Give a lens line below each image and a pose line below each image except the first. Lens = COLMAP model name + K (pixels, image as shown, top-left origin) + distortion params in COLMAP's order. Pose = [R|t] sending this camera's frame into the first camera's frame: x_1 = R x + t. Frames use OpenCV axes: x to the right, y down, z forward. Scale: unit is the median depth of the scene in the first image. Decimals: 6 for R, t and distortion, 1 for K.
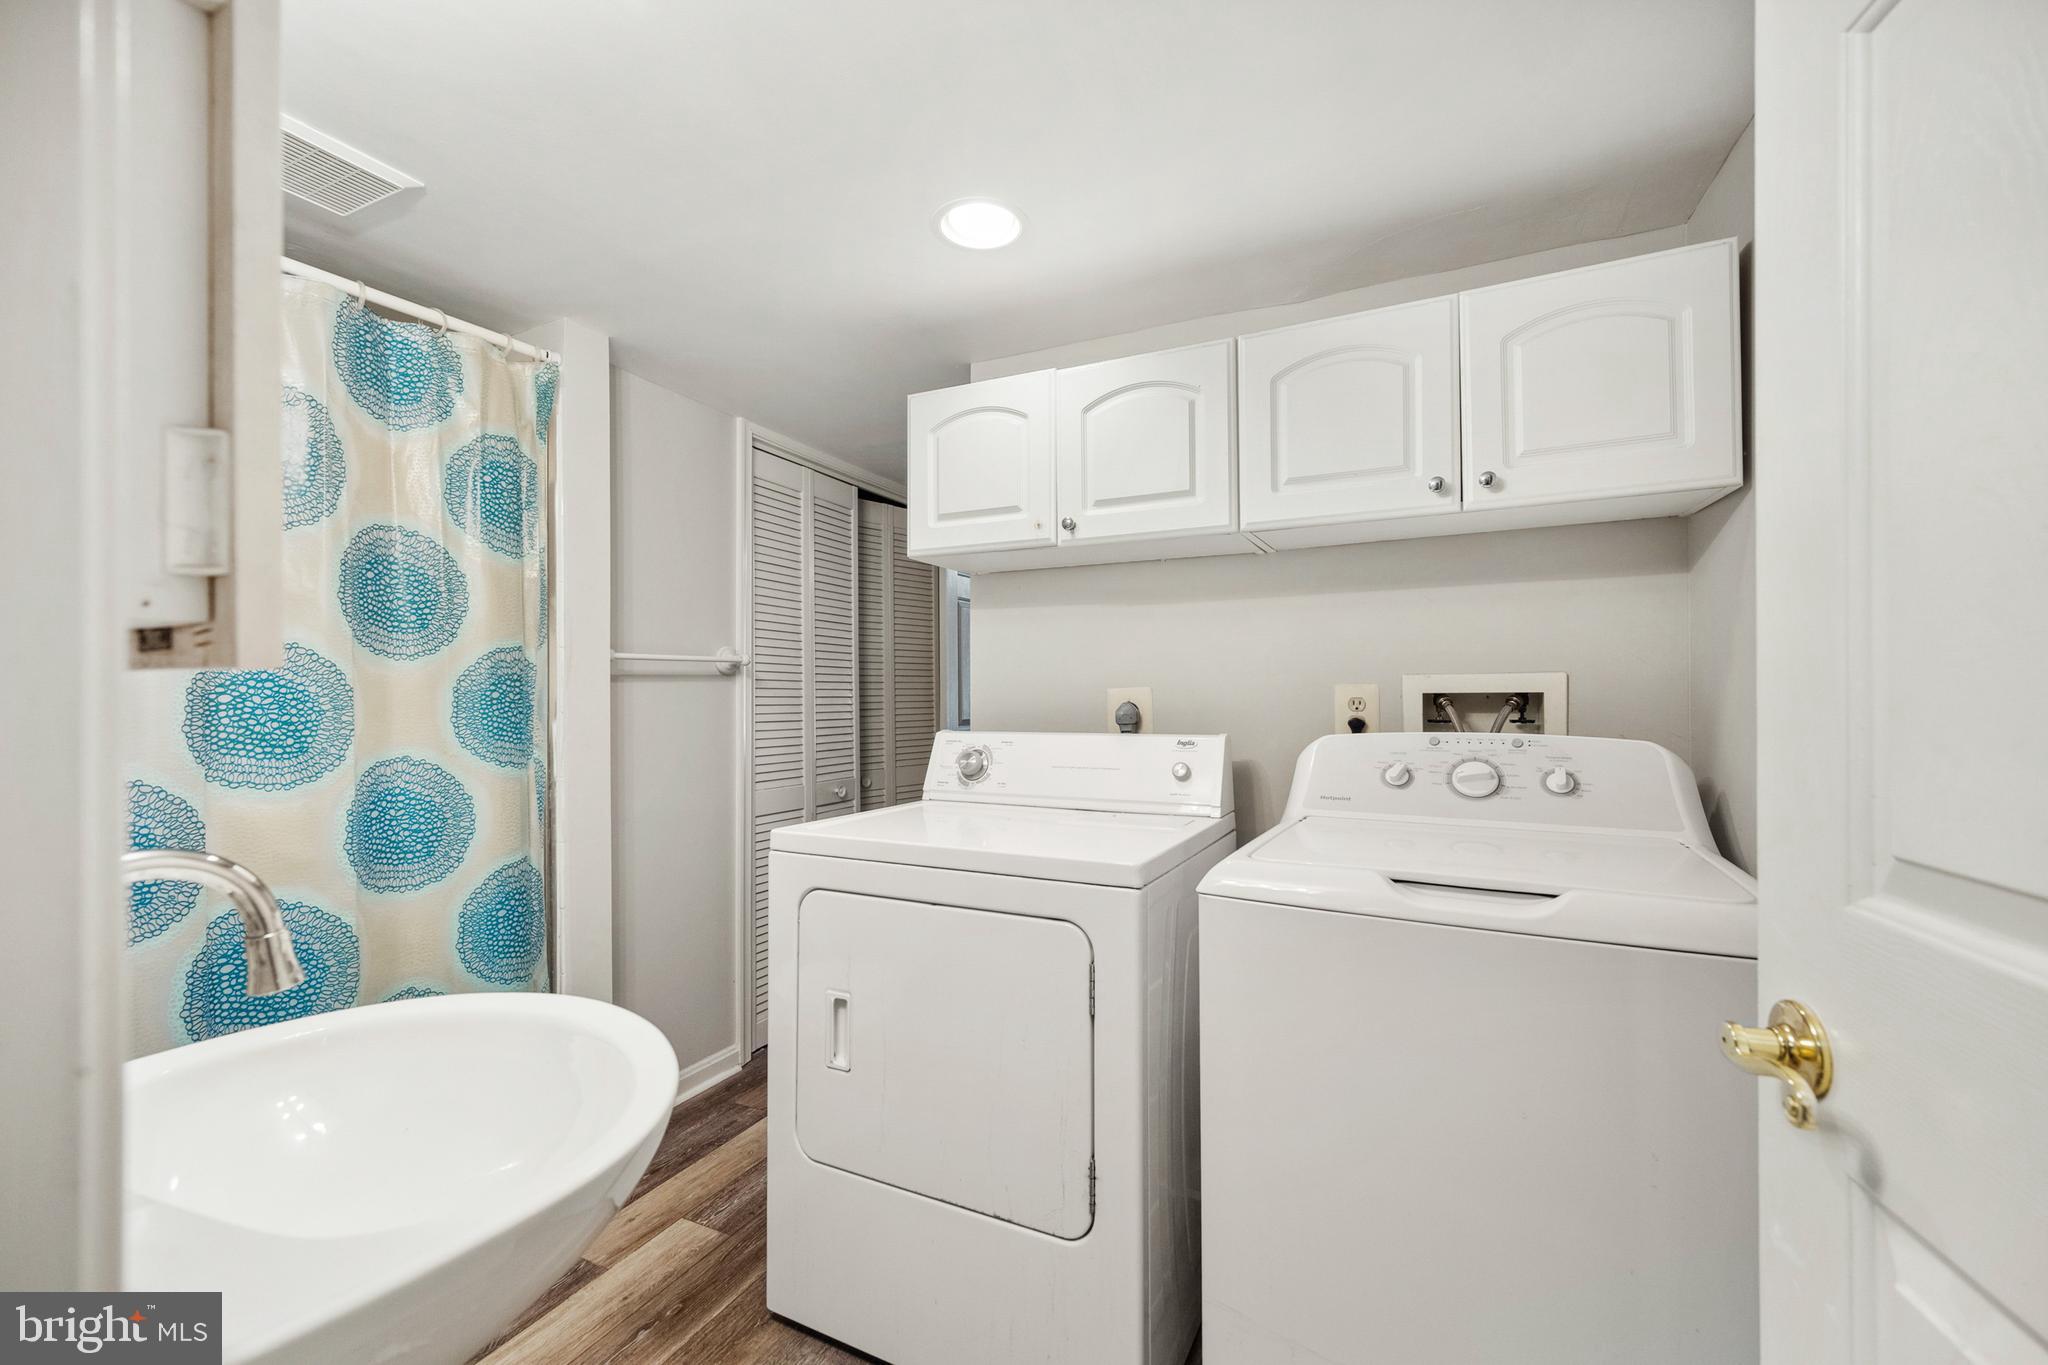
lens RADIAL K [[818.1, 0, 1024.2], [0, 818.1, 690.0], [0, 0, 1]] dist [0.001068, 0.000032]
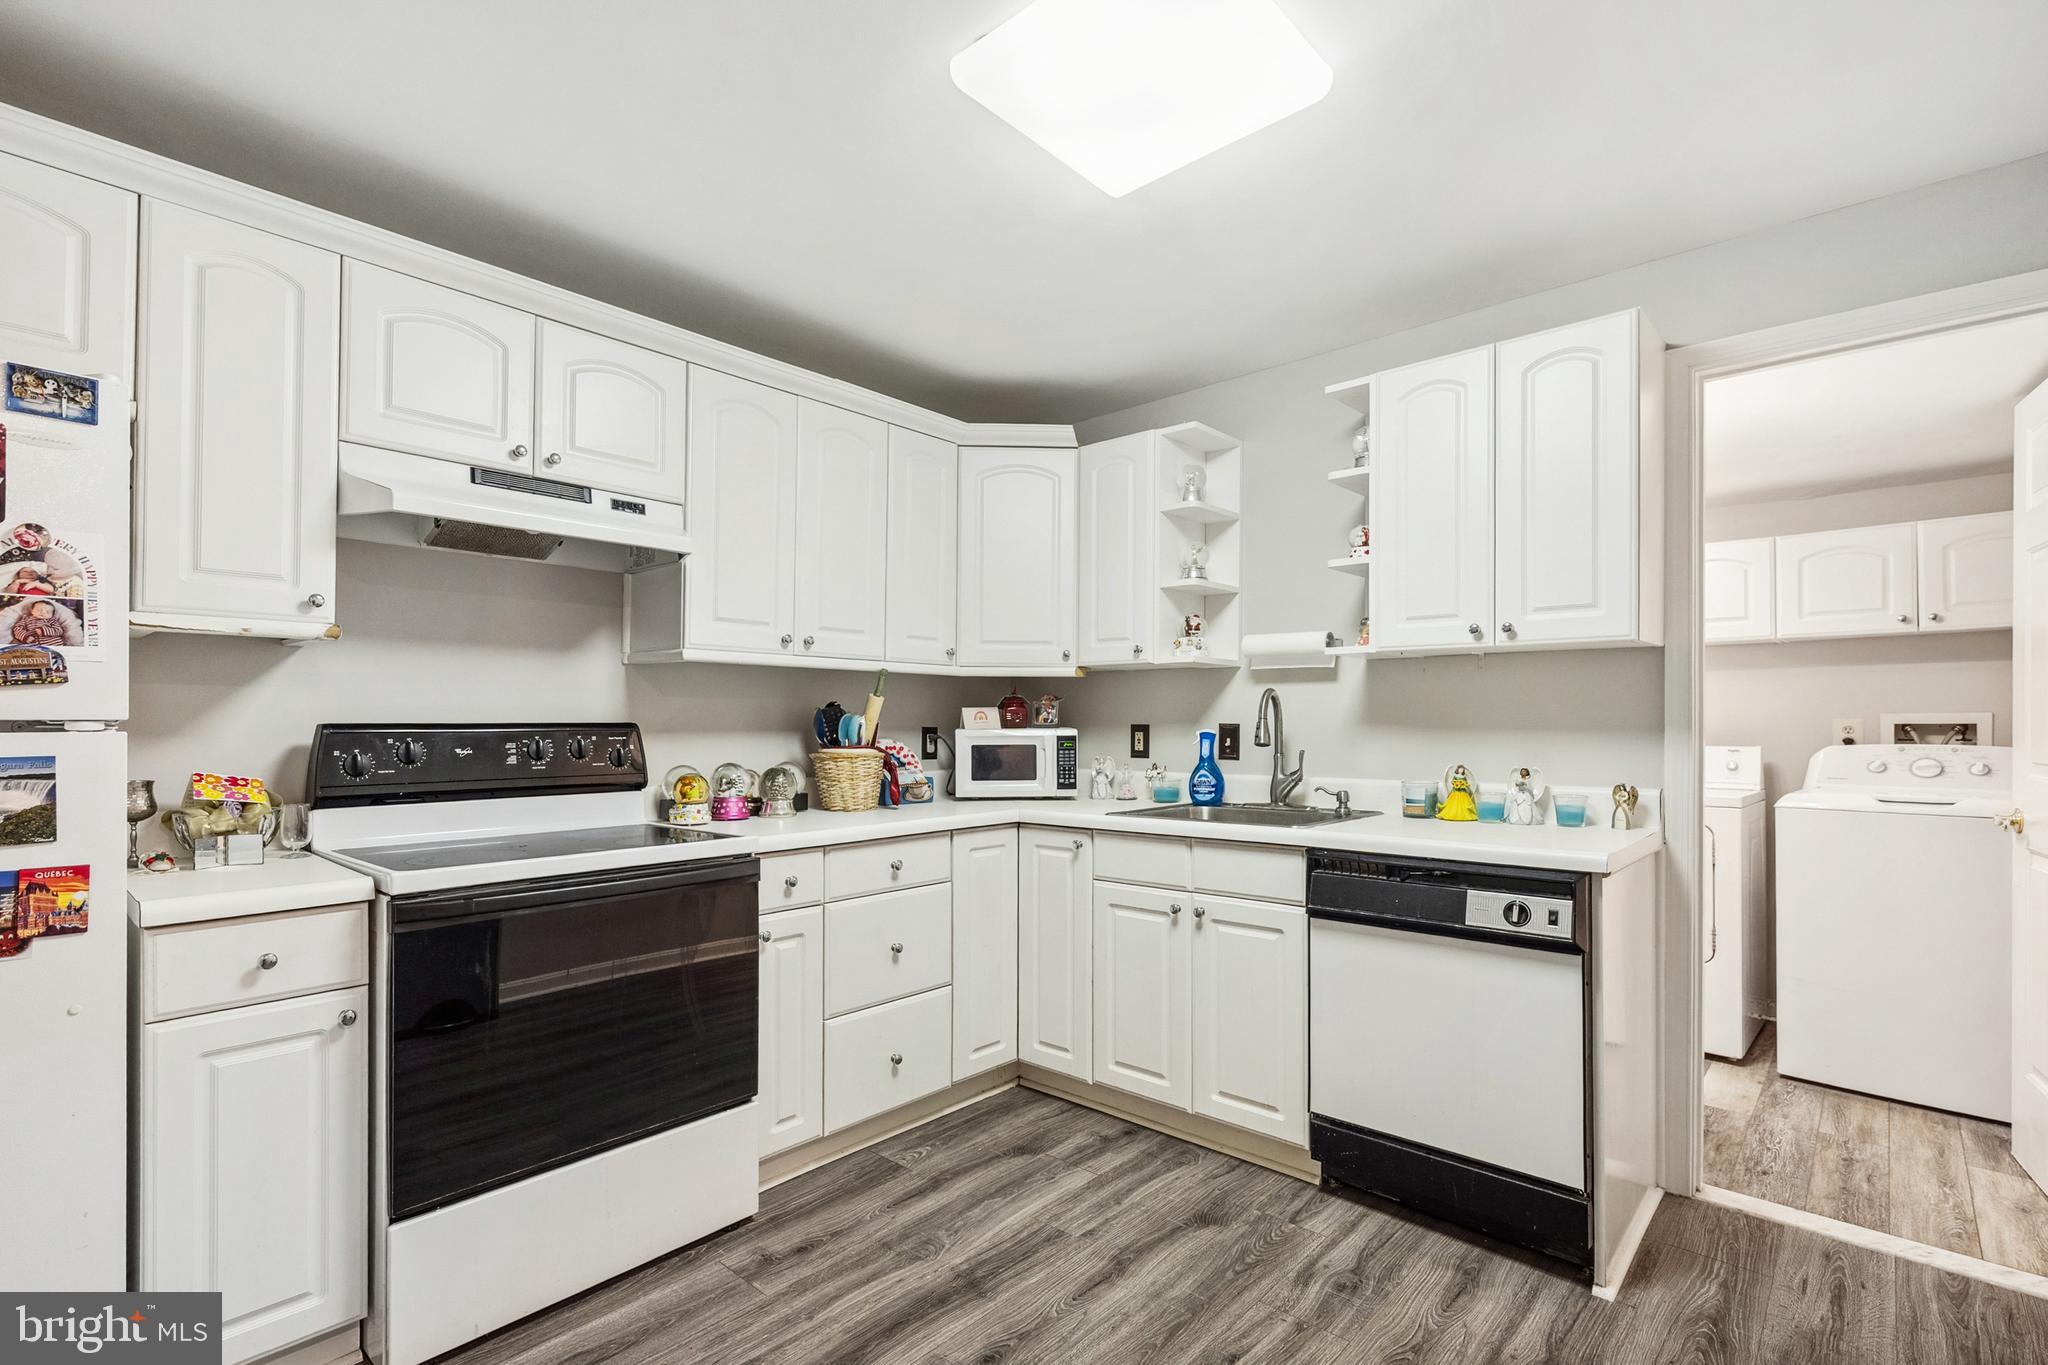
lens RADIAL K [[949.6, 0, 1018.3], [0, 949.6, 719.4], [0, 0, 1]] dist [-0.000175, 0.000183]
pose [[0.957375, 0.000597, -0.288846, -0.779326], [-0.000169, 0.999999, 0.001508, -0.008307], [0.288847, -0.001395, 0.957374, -1.608057]]
